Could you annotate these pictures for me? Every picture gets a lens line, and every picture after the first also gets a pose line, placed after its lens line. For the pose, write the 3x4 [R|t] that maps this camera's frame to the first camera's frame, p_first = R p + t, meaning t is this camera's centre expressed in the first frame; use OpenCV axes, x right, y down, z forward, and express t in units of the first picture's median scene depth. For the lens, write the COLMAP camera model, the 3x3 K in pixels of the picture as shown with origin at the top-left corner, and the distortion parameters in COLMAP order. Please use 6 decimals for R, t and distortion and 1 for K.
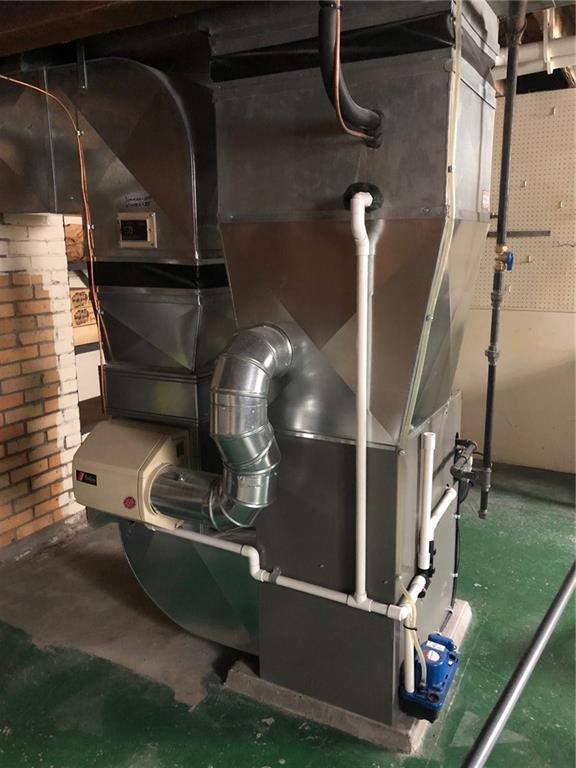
lens RADIAL K [[638.8, 0, 283.1], [0, 638.8, 377.5], [0, 0, 1]] dist [0.006894, -0.002703]
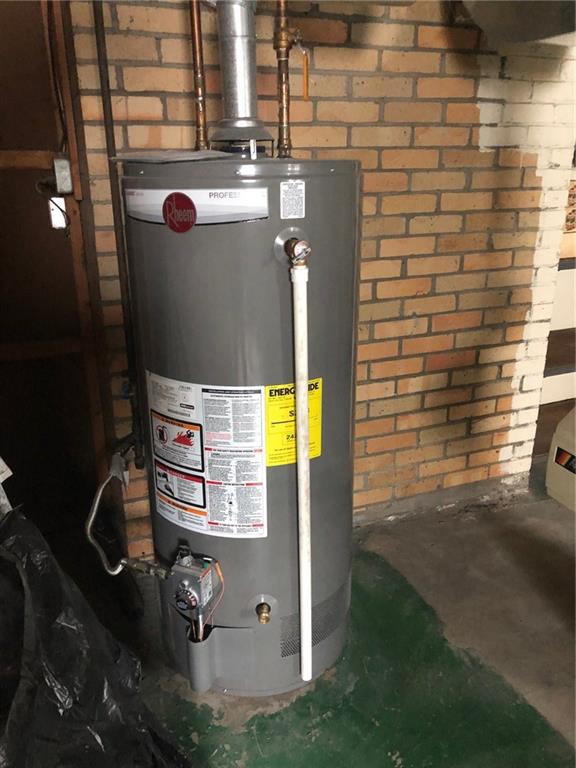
lens RADIAL K [[638.8, 0, 288.1], [0, 638.8, 381.2], [0, 0, 1]] dist [0.006894, -0.002703]
pose [[0.789326, 0.206139, -0.578335, -0.123133], [-0.130557, 0.976763, 0.169965, 0.004926], [0.599933, -0.058652, 0.797898, 0.226436]]
